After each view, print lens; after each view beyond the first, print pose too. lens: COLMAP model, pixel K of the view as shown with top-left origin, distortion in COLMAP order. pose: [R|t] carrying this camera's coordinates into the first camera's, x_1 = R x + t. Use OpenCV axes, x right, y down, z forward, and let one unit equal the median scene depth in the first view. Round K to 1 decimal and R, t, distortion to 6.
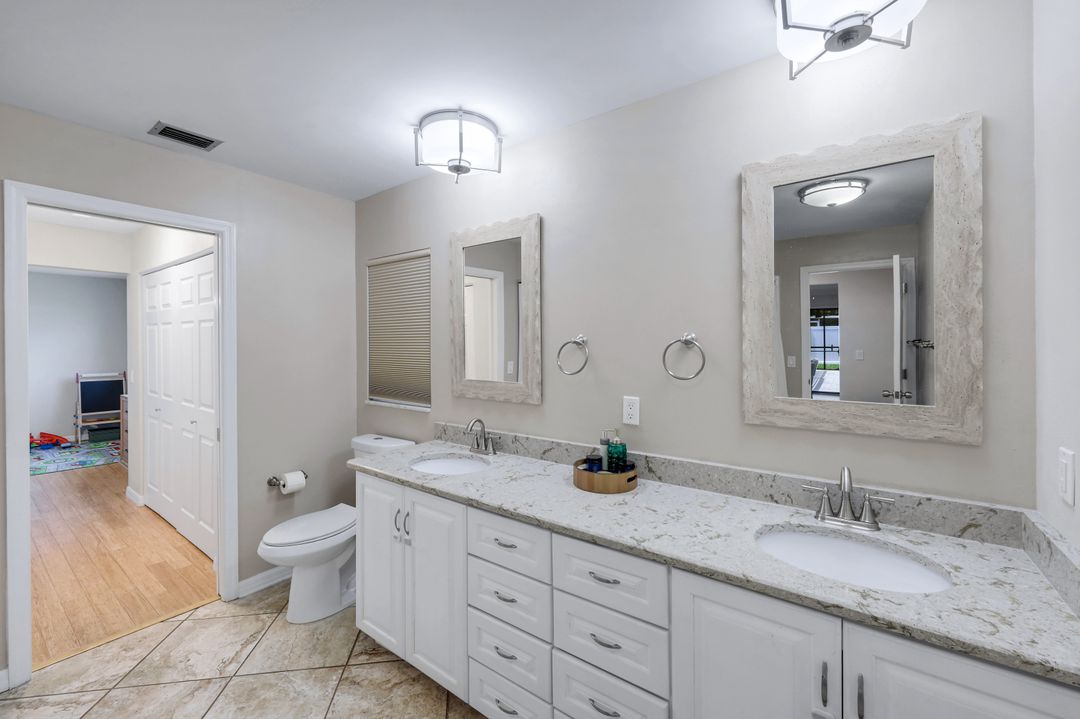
lens RADIAL K [[441.8, 0, 537.0], [0, 441.8, 342.9], [0, 0, 1]] dist [0.001899, 0.000101]
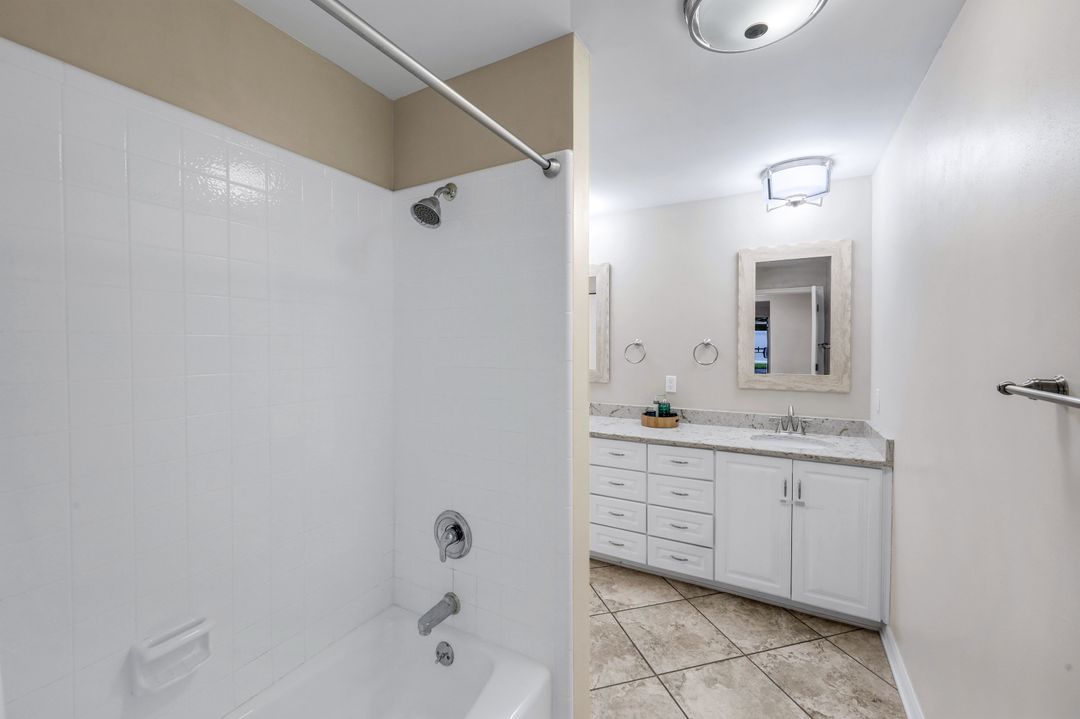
lens RADIAL K [[443.0, 0, 538.2], [0, 443.0, 350.4], [0, 0, 1]] dist [0.008425, 0.000134]
pose [[0.990826, 0.003069, 0.135108, -0.681206], [-0.004995, 0.999891, 0.013915, 0.002310], [-0.135051, -0.014462, 0.990733, -0.808917]]
